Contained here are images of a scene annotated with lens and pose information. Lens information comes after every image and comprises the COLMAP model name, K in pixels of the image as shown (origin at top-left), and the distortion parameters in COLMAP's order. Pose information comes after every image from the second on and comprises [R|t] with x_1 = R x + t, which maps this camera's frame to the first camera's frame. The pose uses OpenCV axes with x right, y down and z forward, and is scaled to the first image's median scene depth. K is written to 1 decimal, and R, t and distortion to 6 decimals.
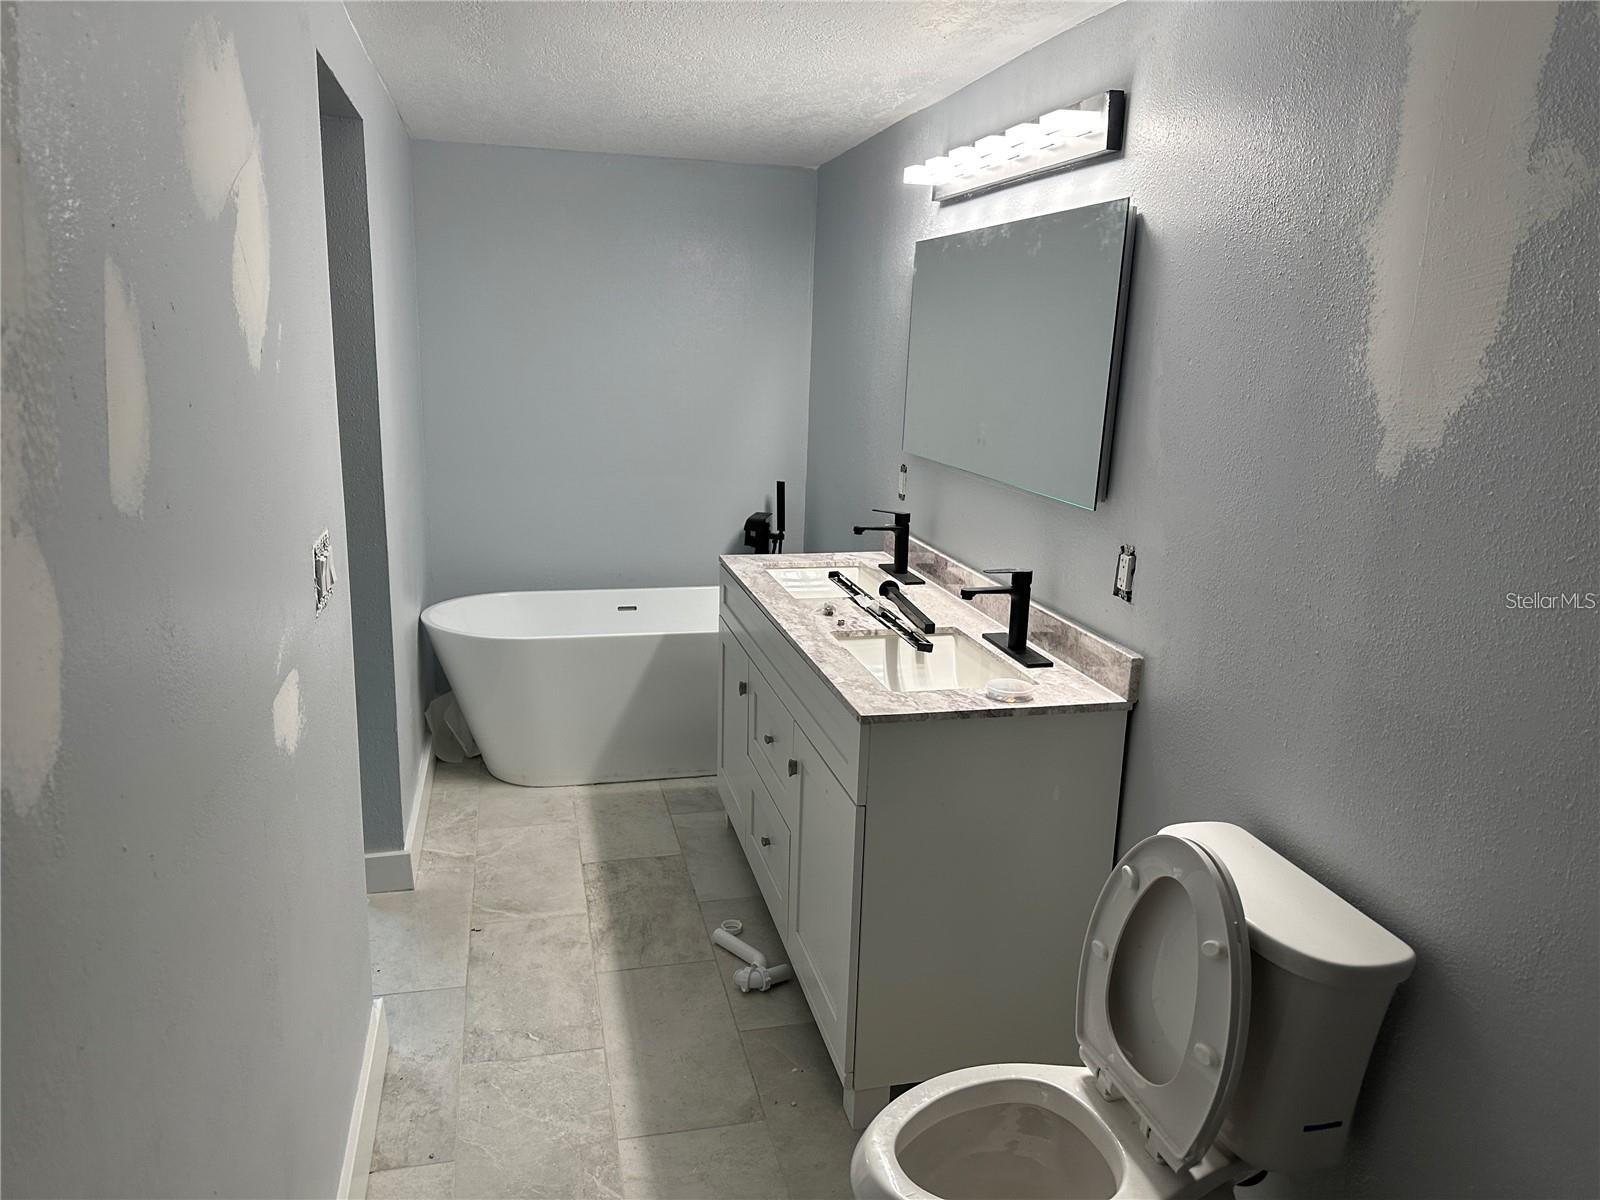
lens RADIAL K [[1117.9, 0, 798.6], [0, 1117.9, 600.5], [0, 0, 1]] dist [0.009779, -0.042894]
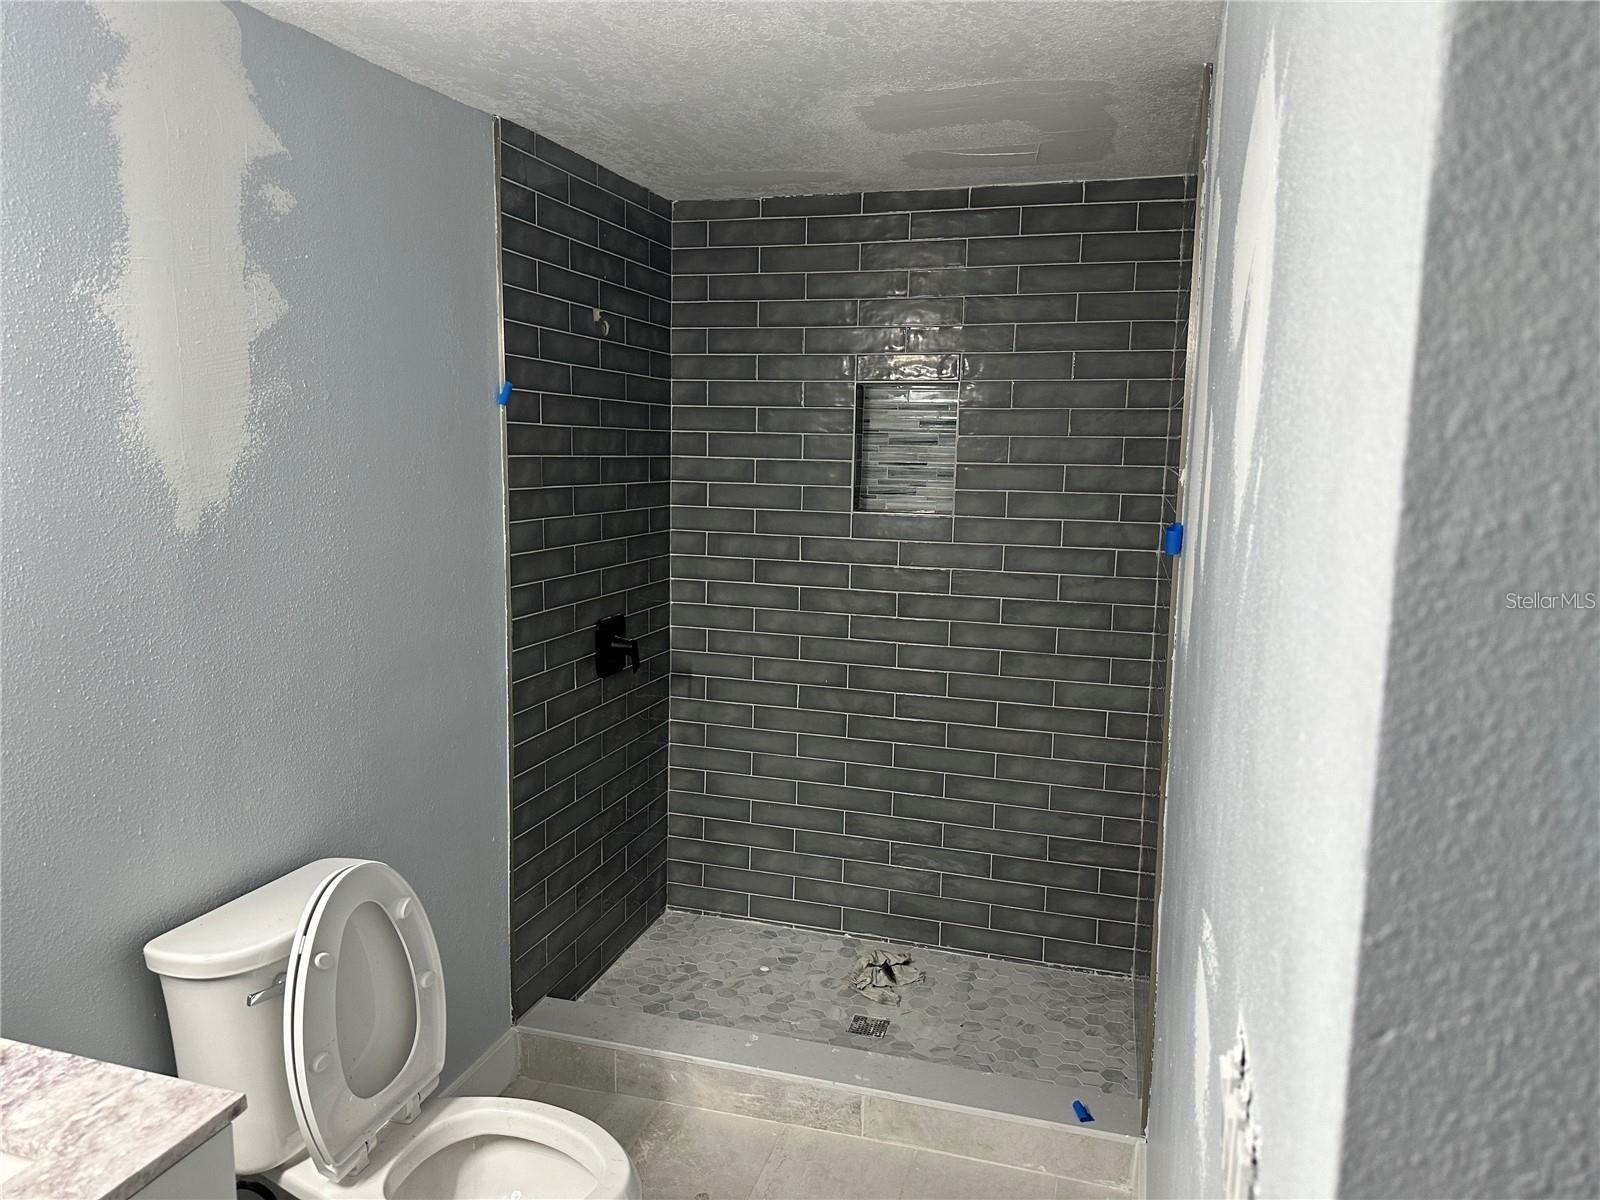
lens RADIAL K [[1117.9, 0, 799.7], [0, 1117.9, 598.2], [0, 0, 1]] dist [0.009779, -0.042894]
pose [[-0.857253, -0.103814, 0.504321, -0.560054], [0.088670, 0.935066, 0.343204, -0.376333], [-0.507202, 0.338931, -0.792383, 1.592241]]
